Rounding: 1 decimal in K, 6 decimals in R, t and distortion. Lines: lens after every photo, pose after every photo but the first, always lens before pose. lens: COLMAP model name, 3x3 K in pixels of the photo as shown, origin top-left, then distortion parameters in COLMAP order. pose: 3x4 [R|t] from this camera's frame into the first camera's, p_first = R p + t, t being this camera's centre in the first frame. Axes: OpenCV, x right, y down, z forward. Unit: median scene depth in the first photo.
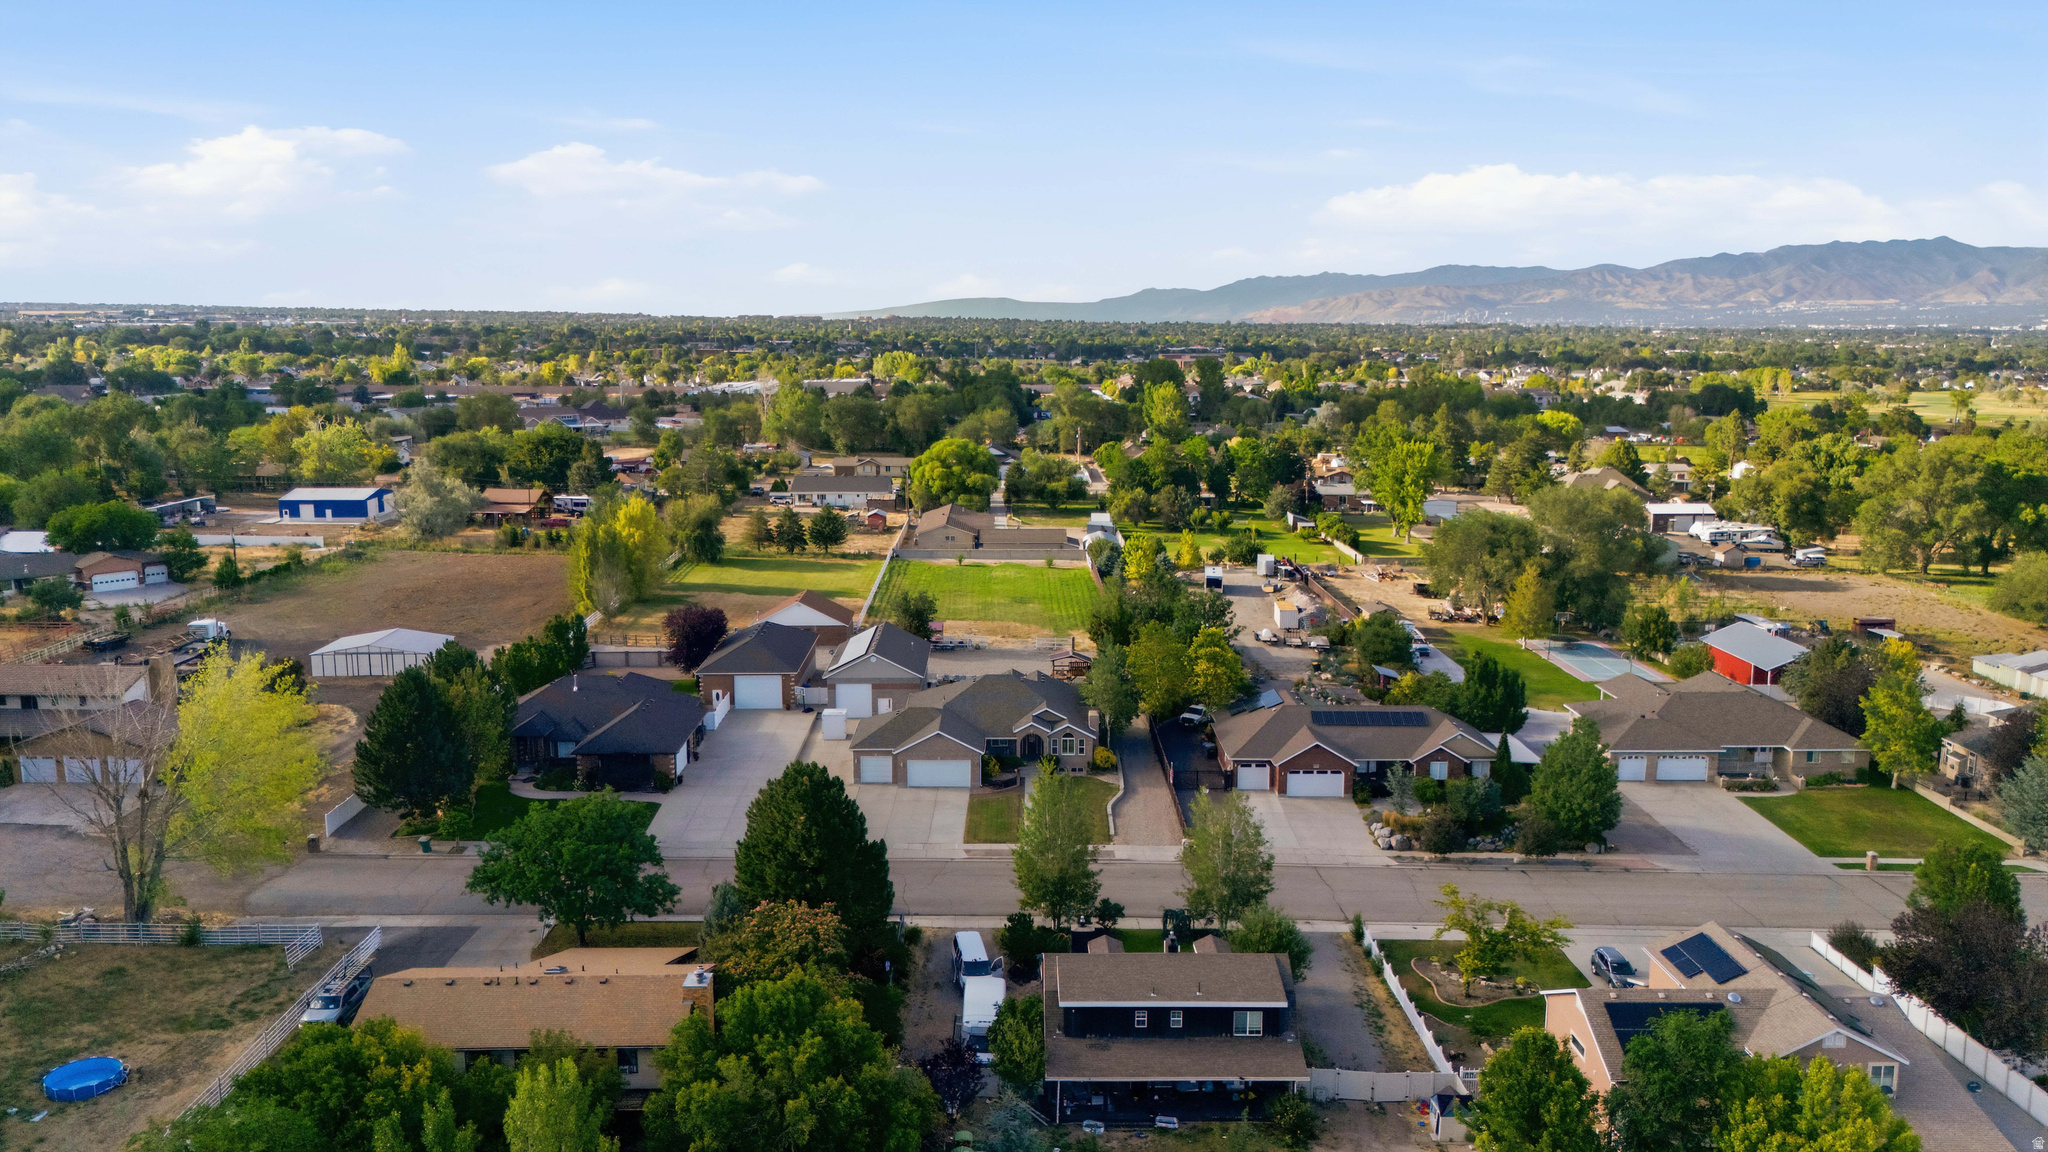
lens RADIAL K [[1496.0, 0, 1024.0], [0, 1496.0, 576.0], [0, 0, 1]] dist [0.095272, -0.125316]
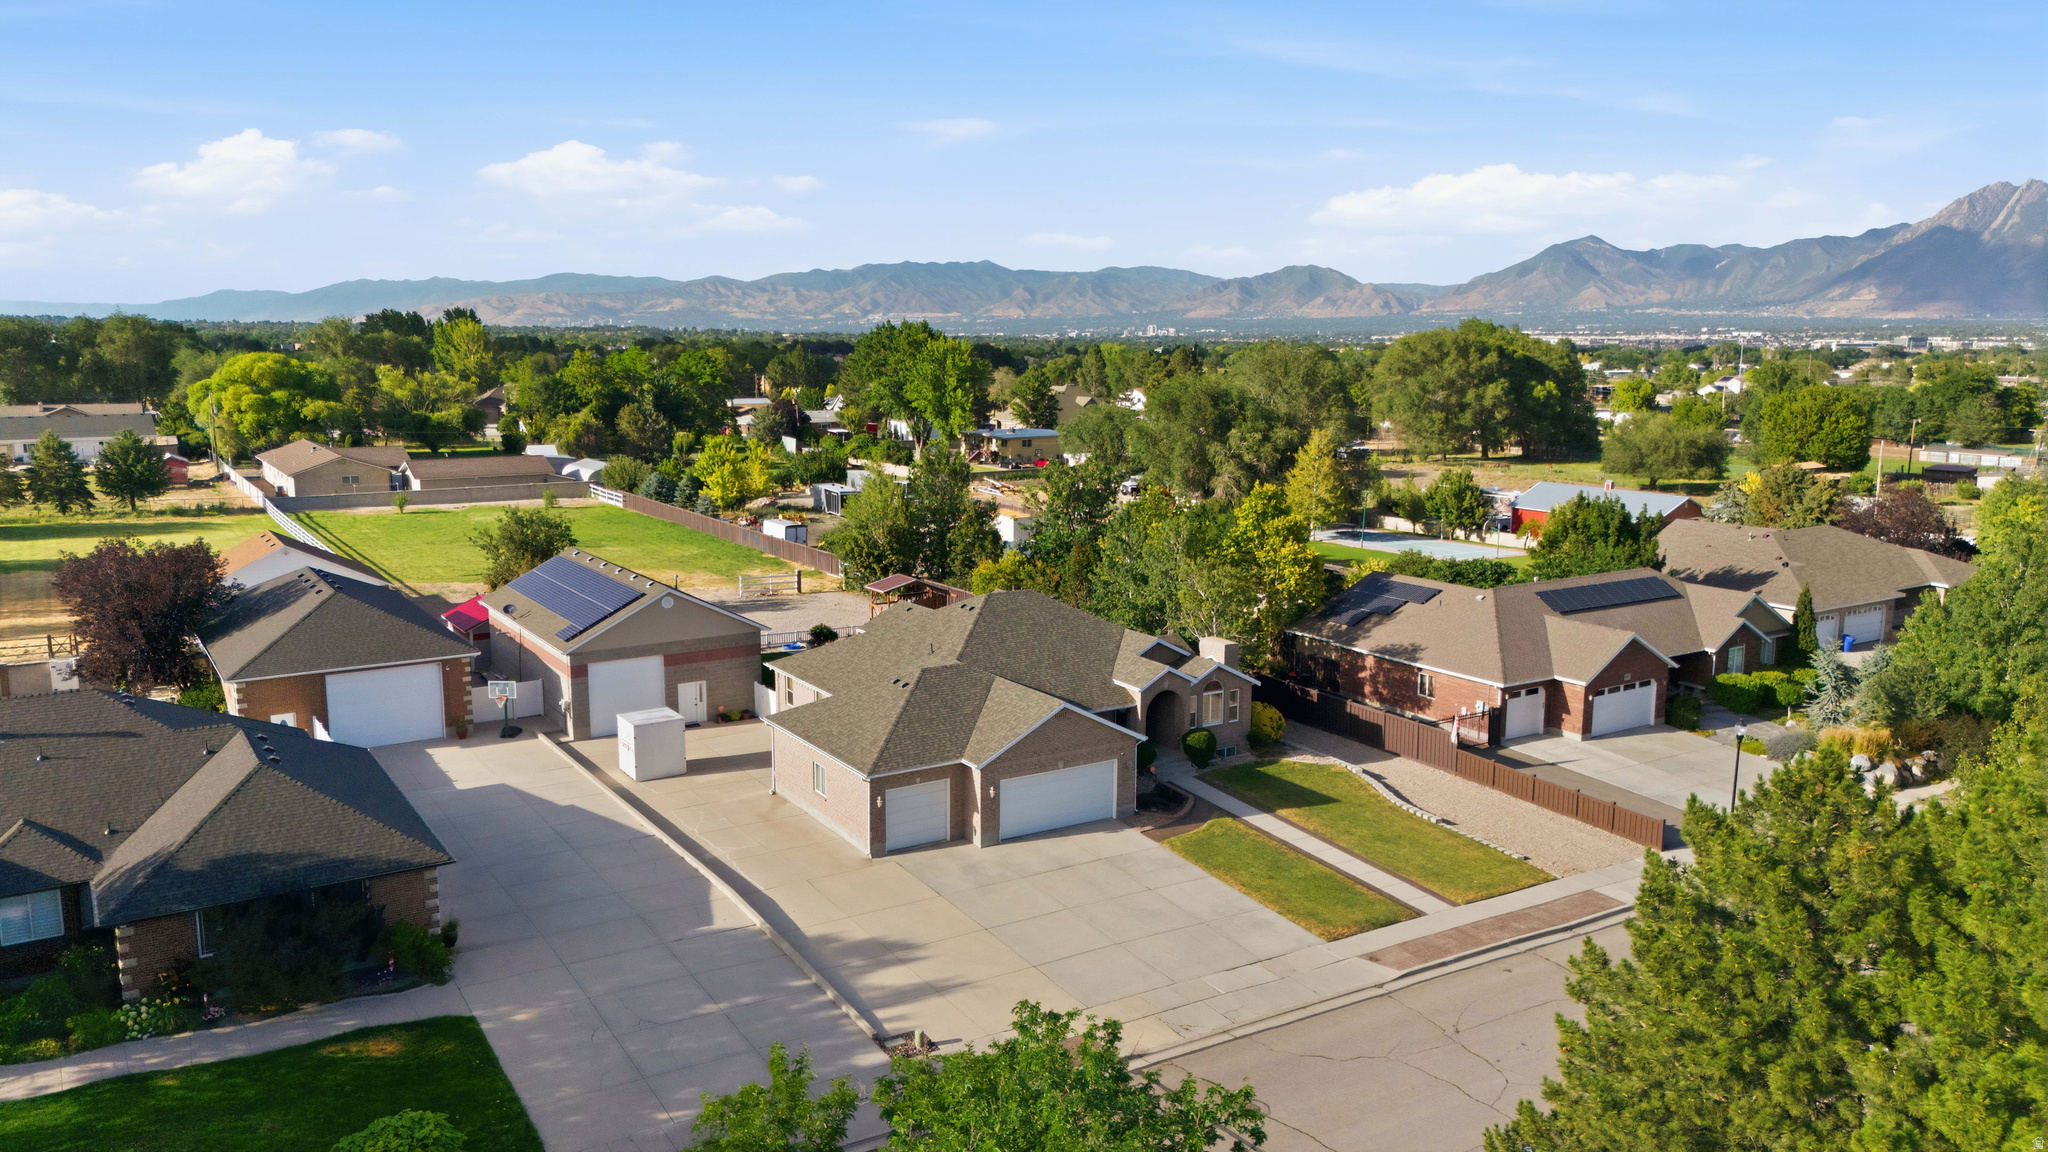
lens RADIAL K [[1499.8, 0, 1025.5], [0, 1499.8, 581.3], [0, 0, 1]] dist [0.073685, -0.080447]
pose [[0.847626, -0.088047, 0.523237, -0.185922], [0.089203, 0.995747, 0.023052, 0.035562], [-0.523041, 0.027135, 0.851875, 0.395053]]
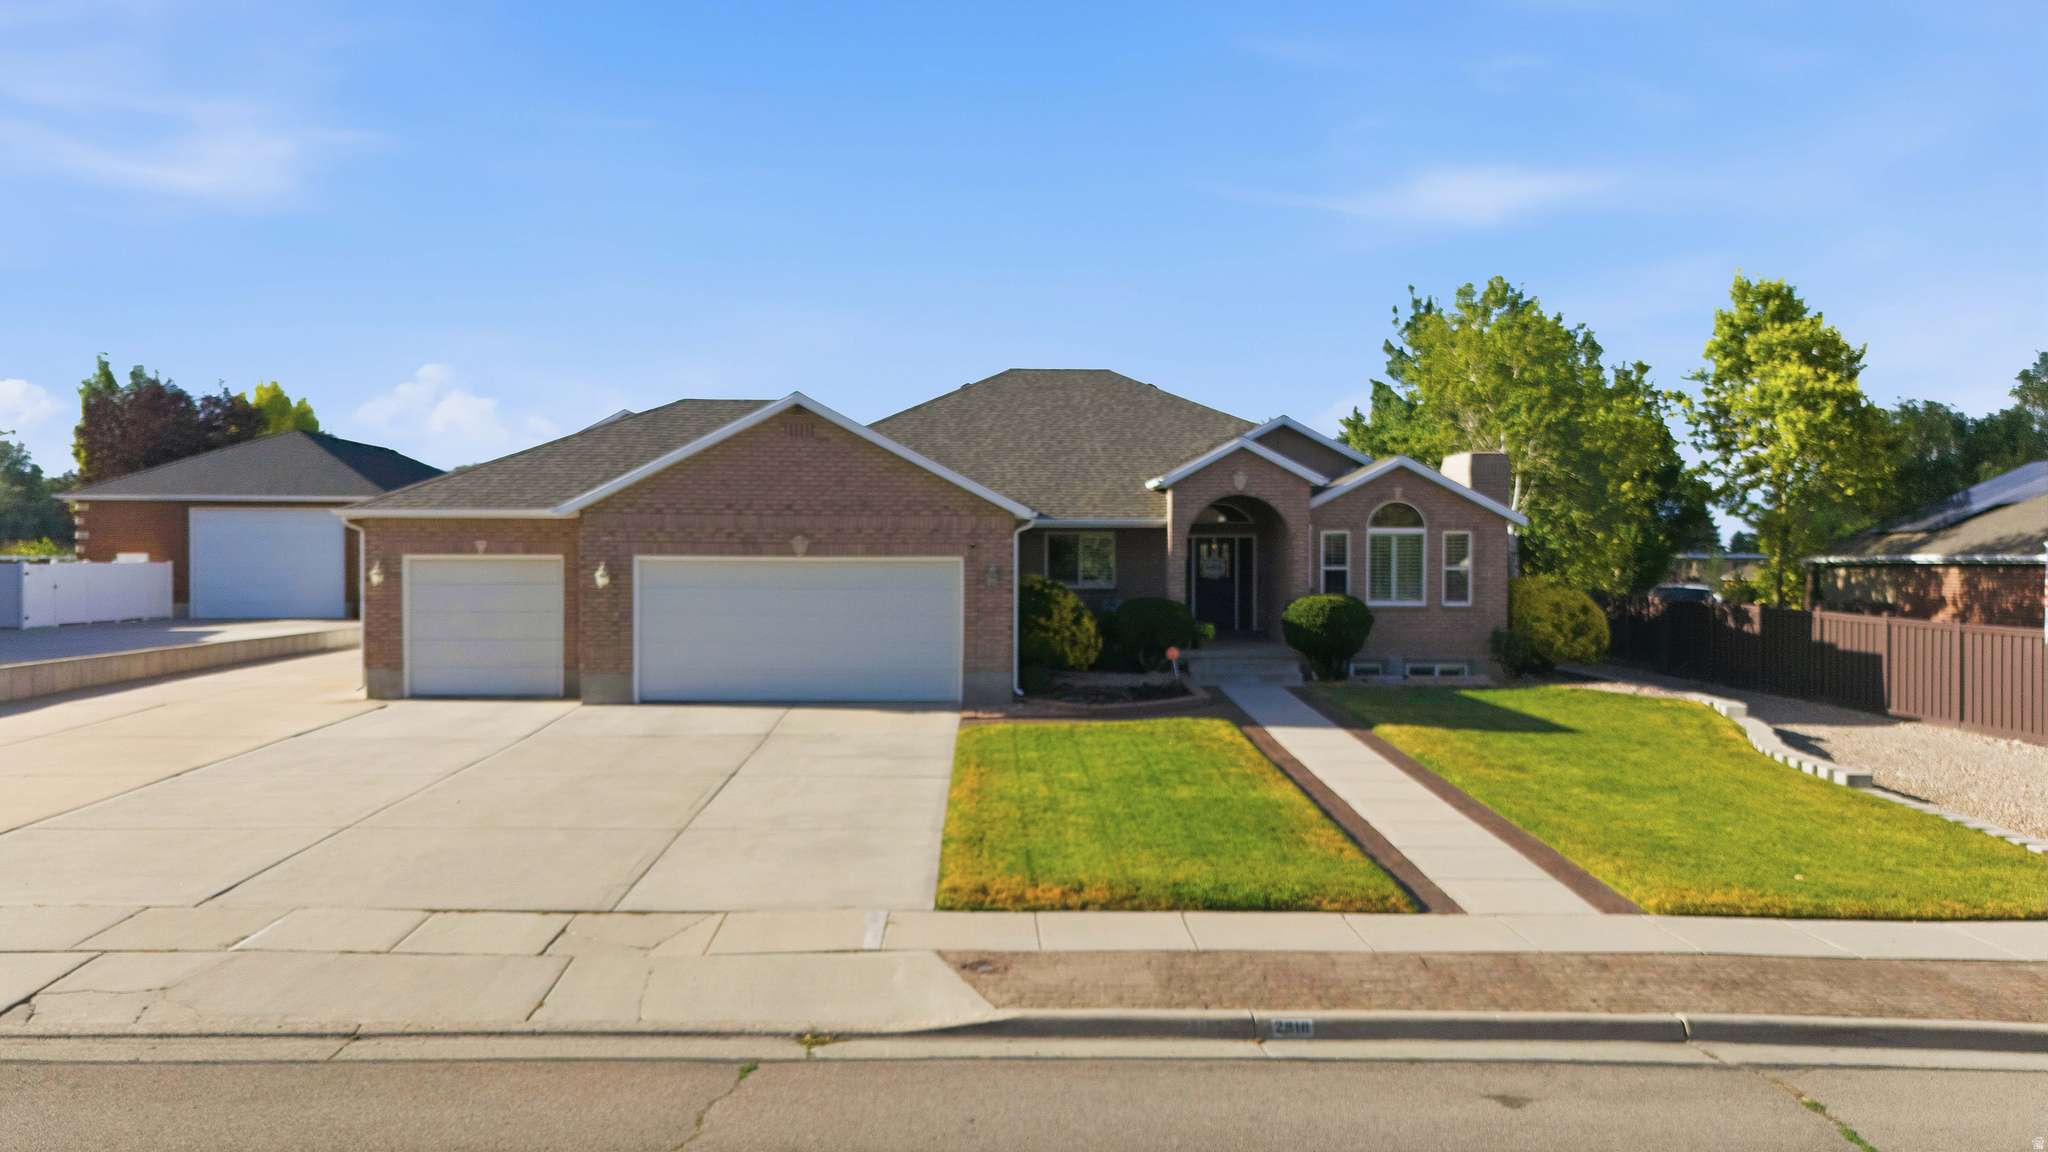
lens RADIAL K [[1525.2, 0, 1032.5], [0, 1525.2, 574.8], [0, 0, 1]] dist [0.060442, -0.090291]
pose [[0.999295, 0.002593, 0.037453, -0.021817], [0.003479, 0.986923, -0.161154, 0.099256], [-0.037382, 0.161171, 0.986218, 0.509941]]
